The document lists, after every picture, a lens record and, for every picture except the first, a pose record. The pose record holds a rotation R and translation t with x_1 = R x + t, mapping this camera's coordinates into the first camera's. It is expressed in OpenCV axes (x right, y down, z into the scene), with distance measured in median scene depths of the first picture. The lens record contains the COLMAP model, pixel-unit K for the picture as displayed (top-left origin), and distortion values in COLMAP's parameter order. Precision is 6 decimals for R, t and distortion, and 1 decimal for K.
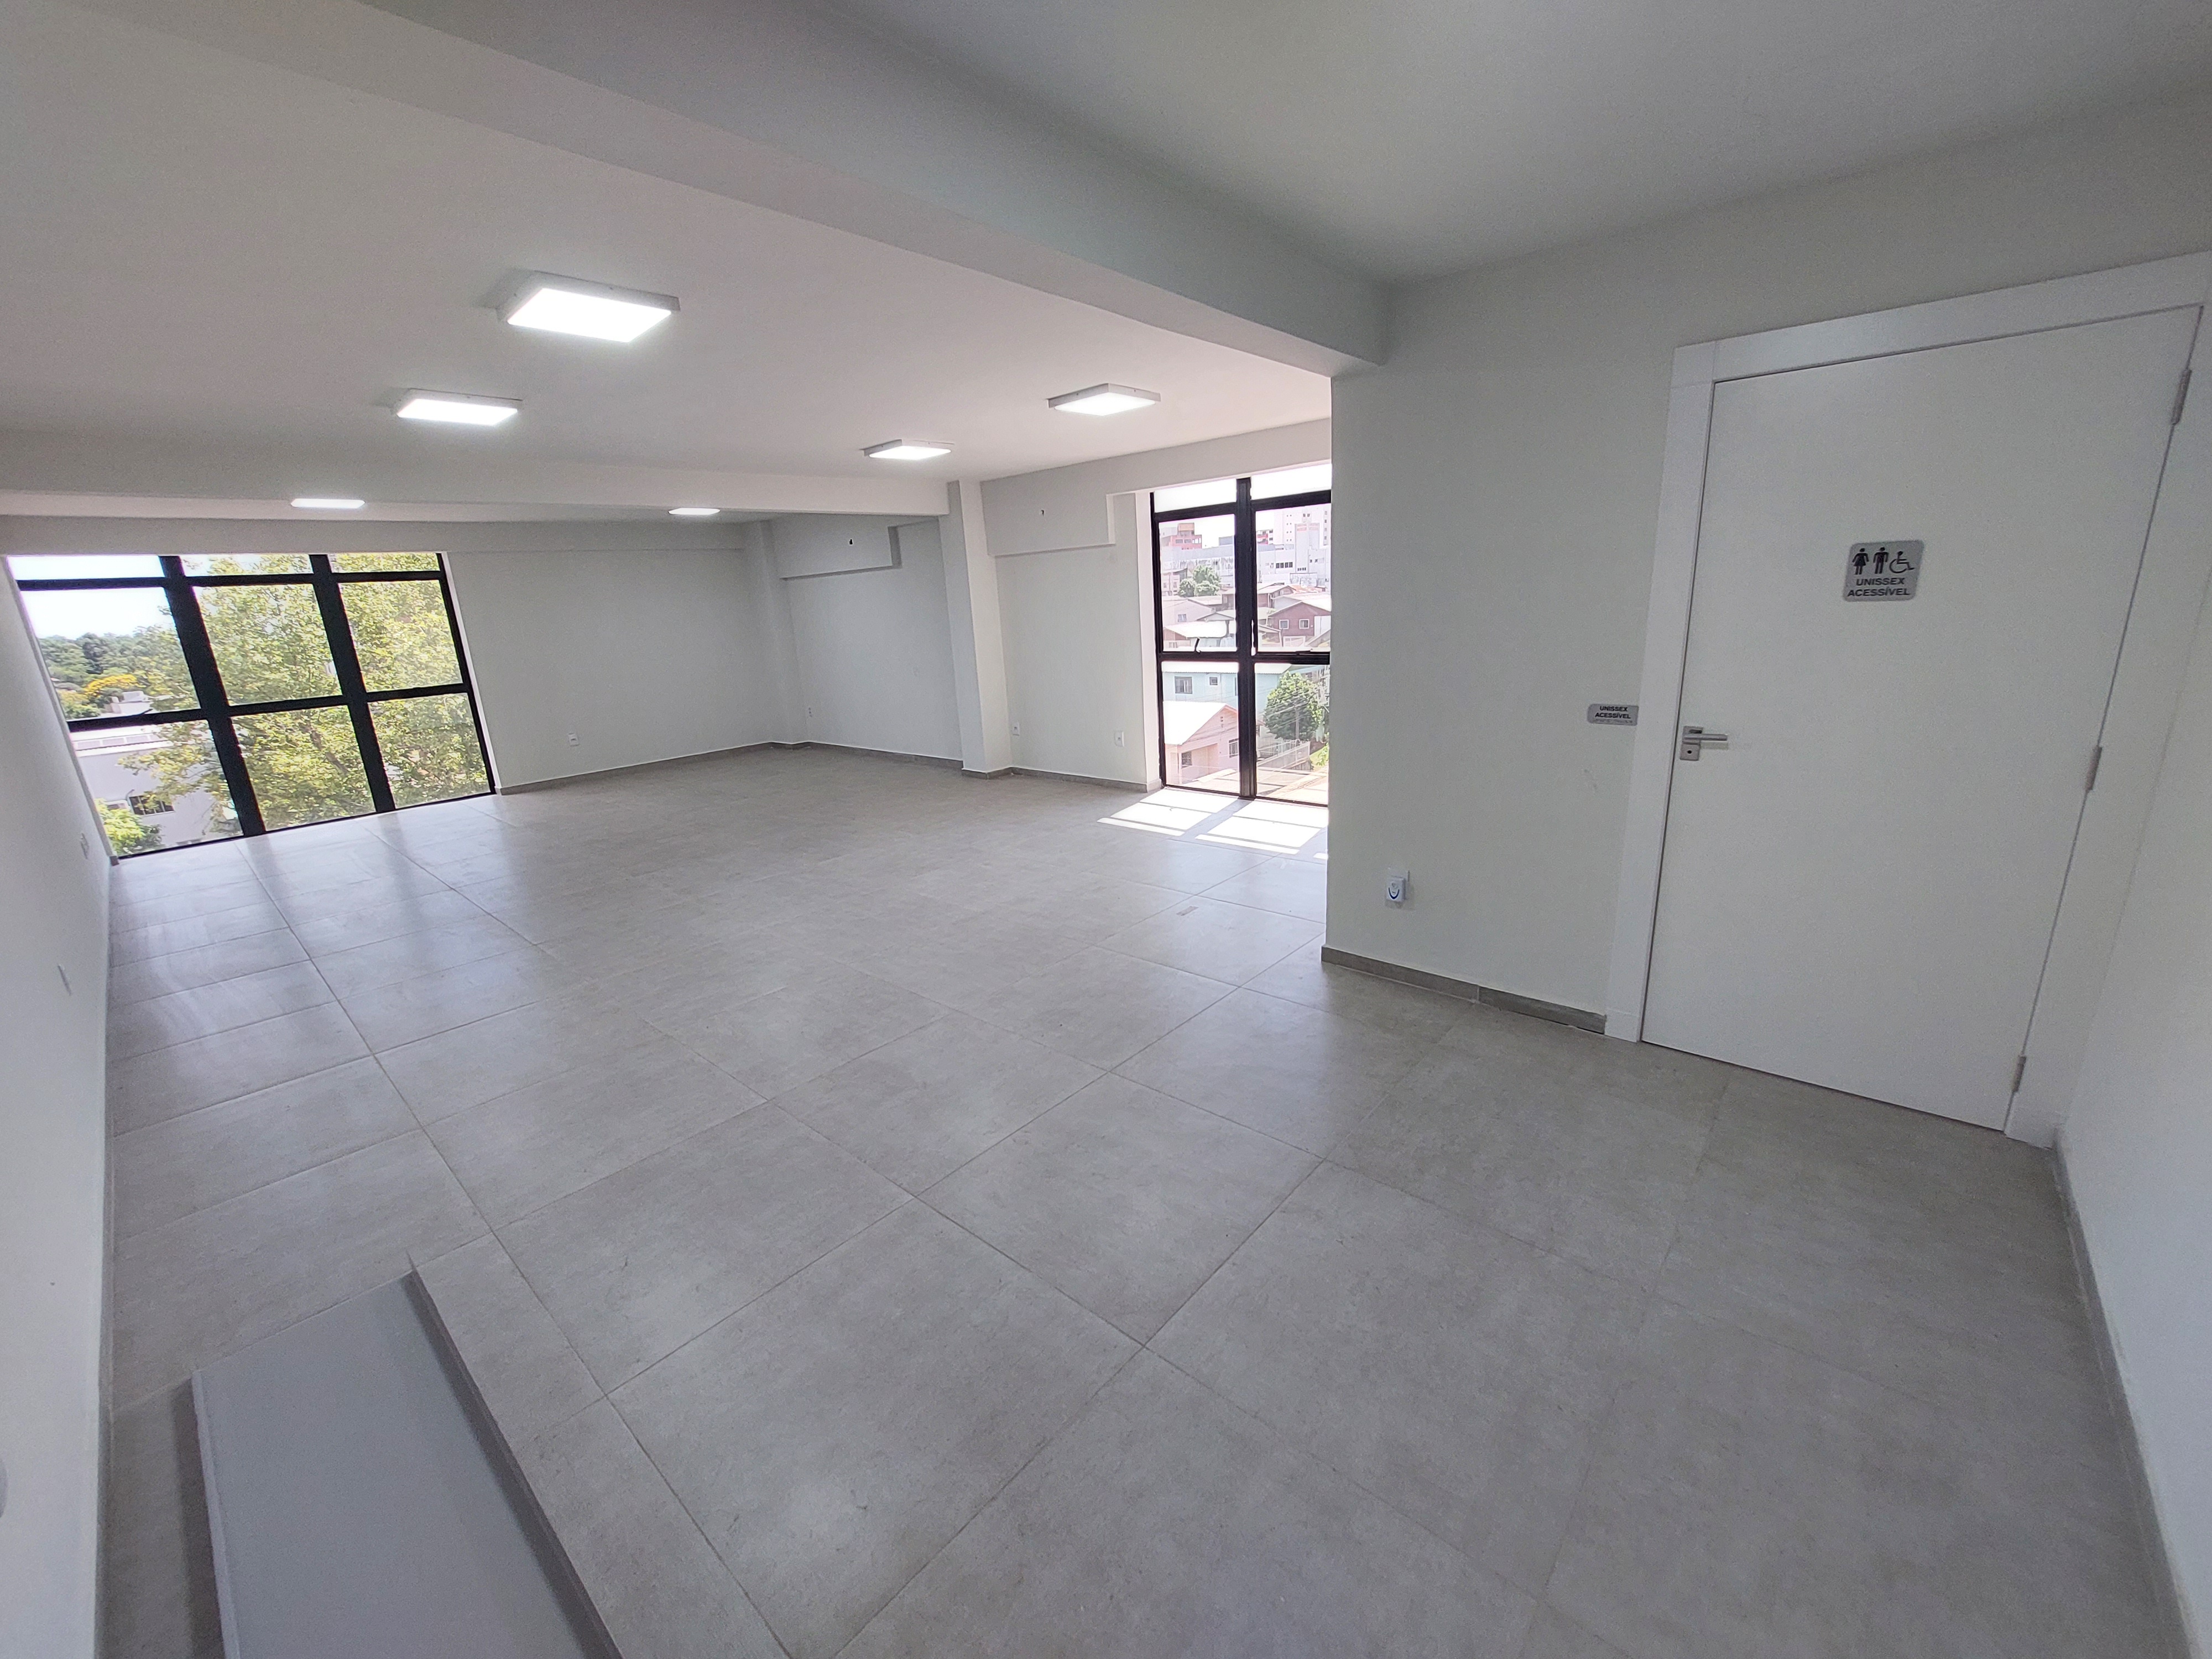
lens RADIAL K [[885.0, 0, 1110.6], [0, 885.0, 840.9], [0, 0, 1]] dist [-0.013912, -0.000128]
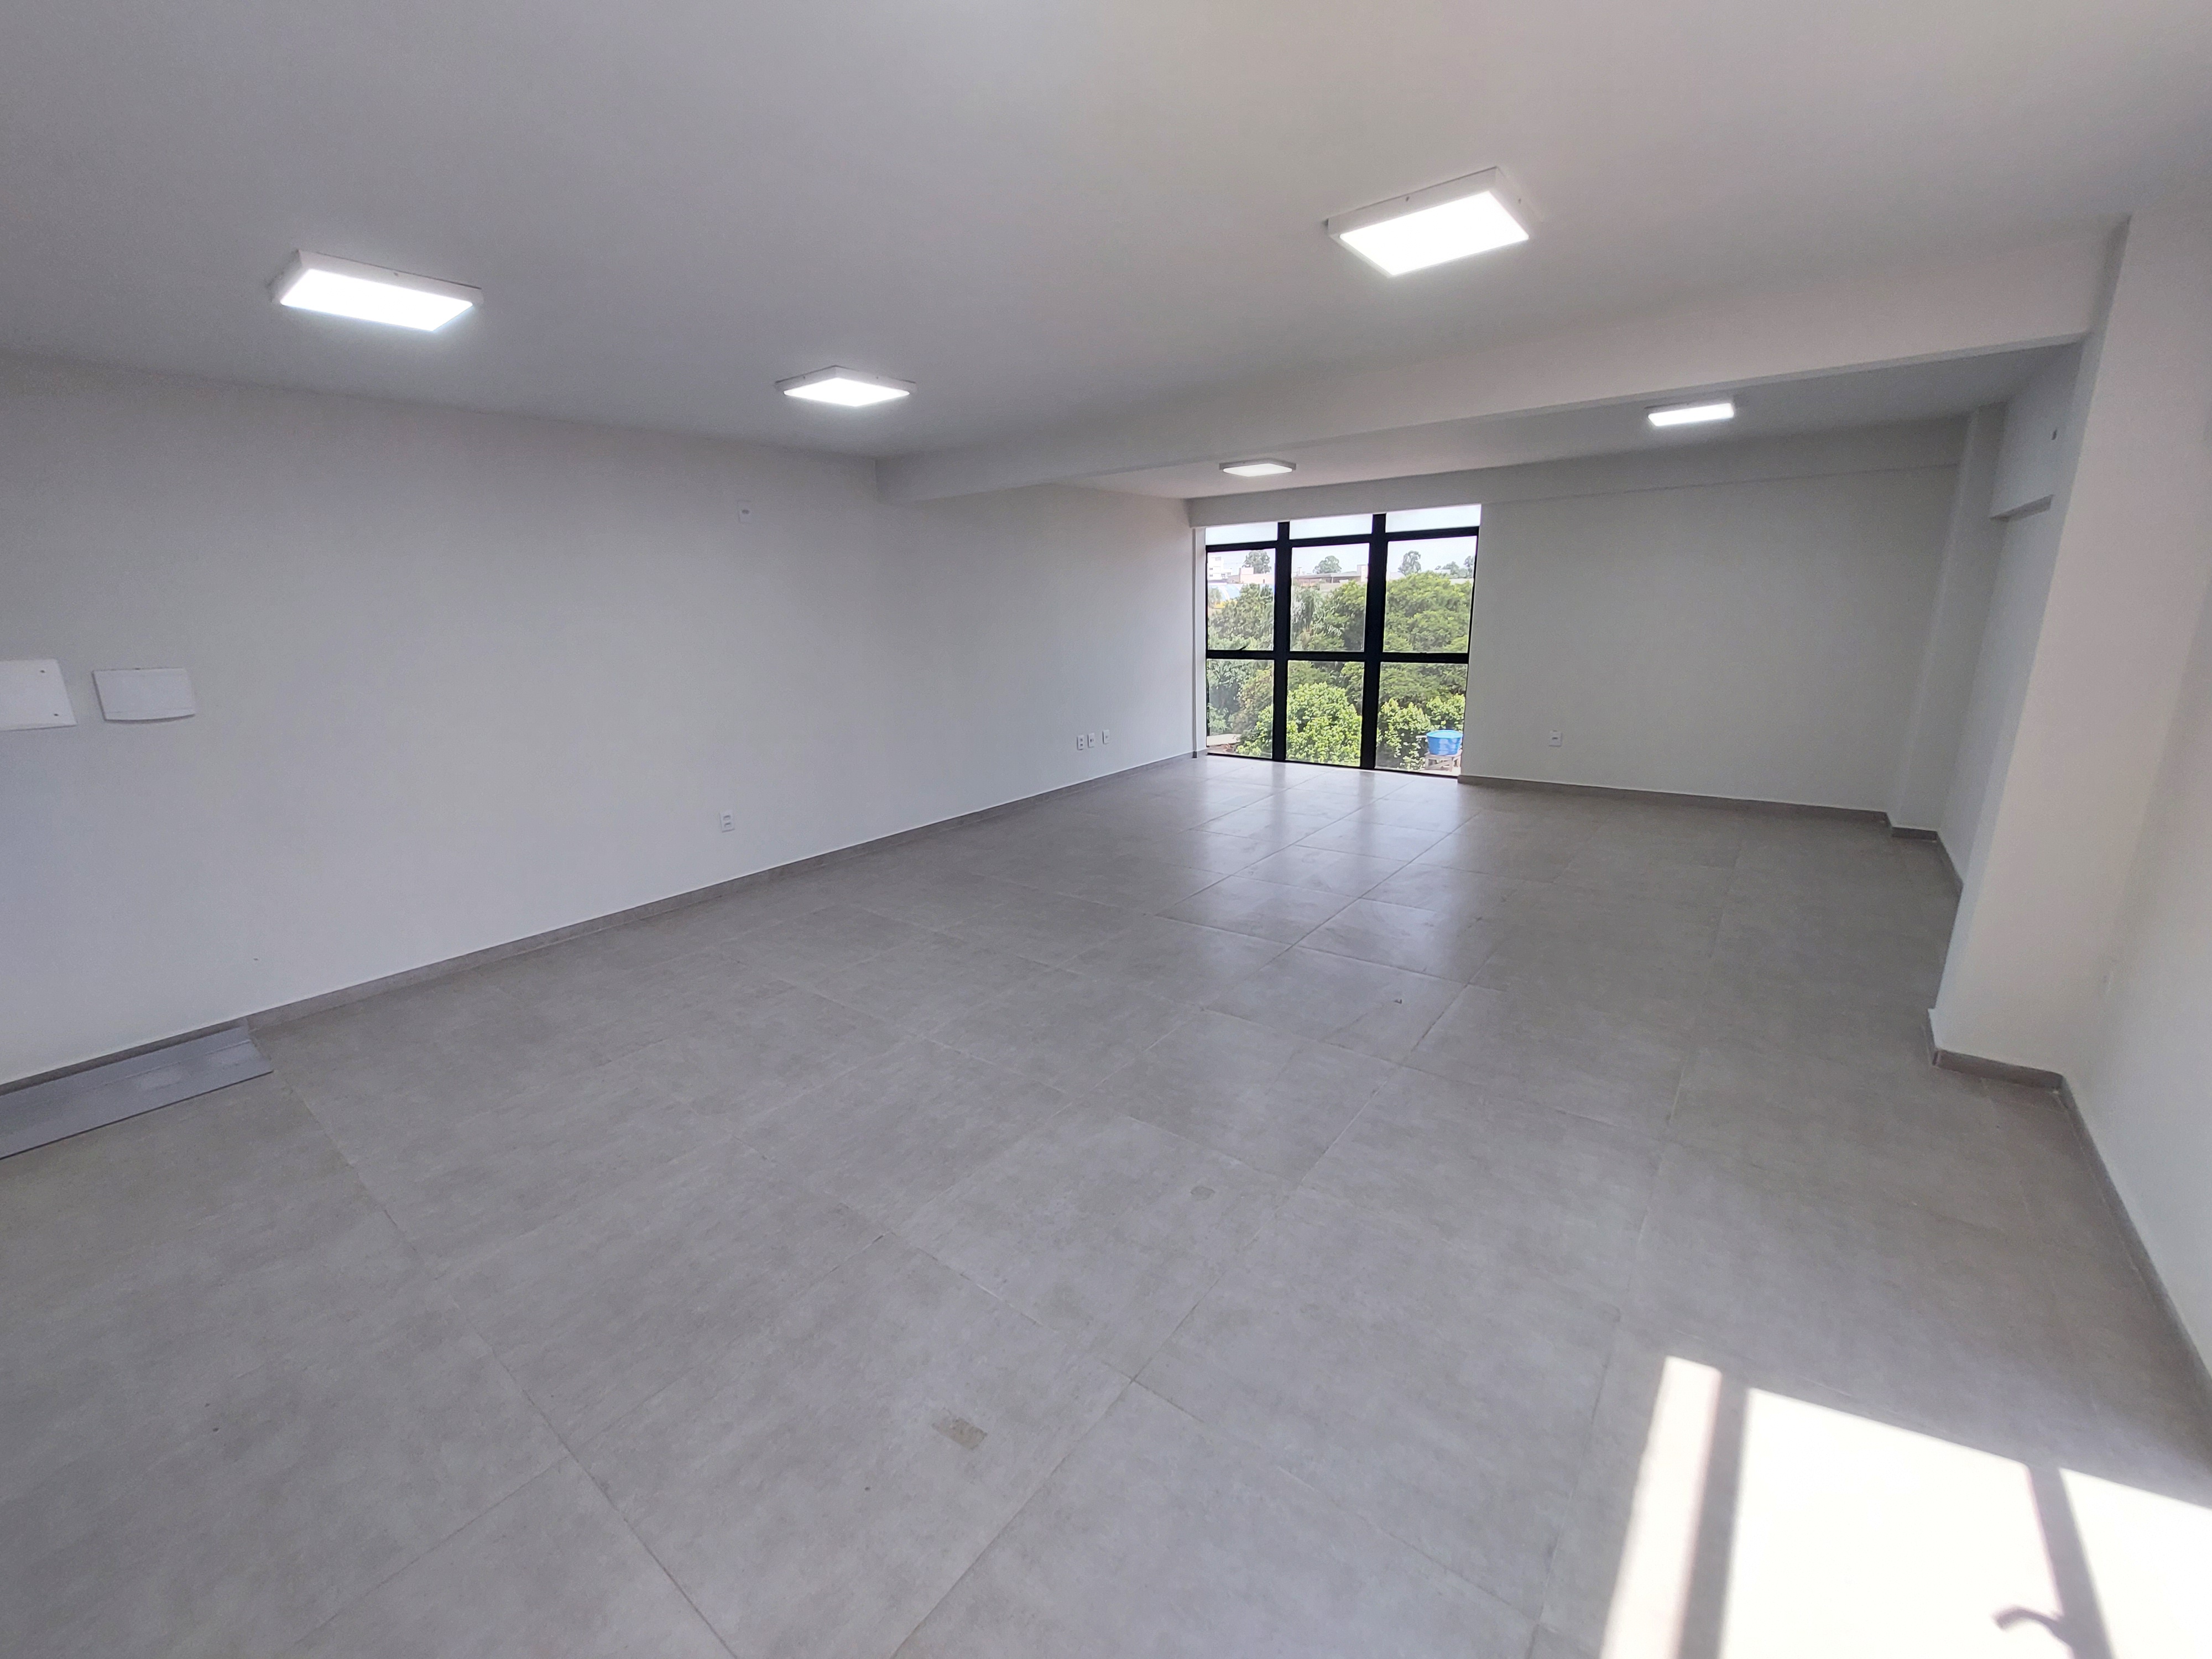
lens RADIAL K [[885.0, 0, 1110.6], [0, 885.0, 840.9], [0, 0, 1]] dist [-0.013912, -0.000128]
pose [[0.064039, 0.311047, -0.948235, 0.207213], [-0.243351, 0.926369, 0.287439, -0.232667], [0.967822, 0.212347, 0.135018, 0.764797]]
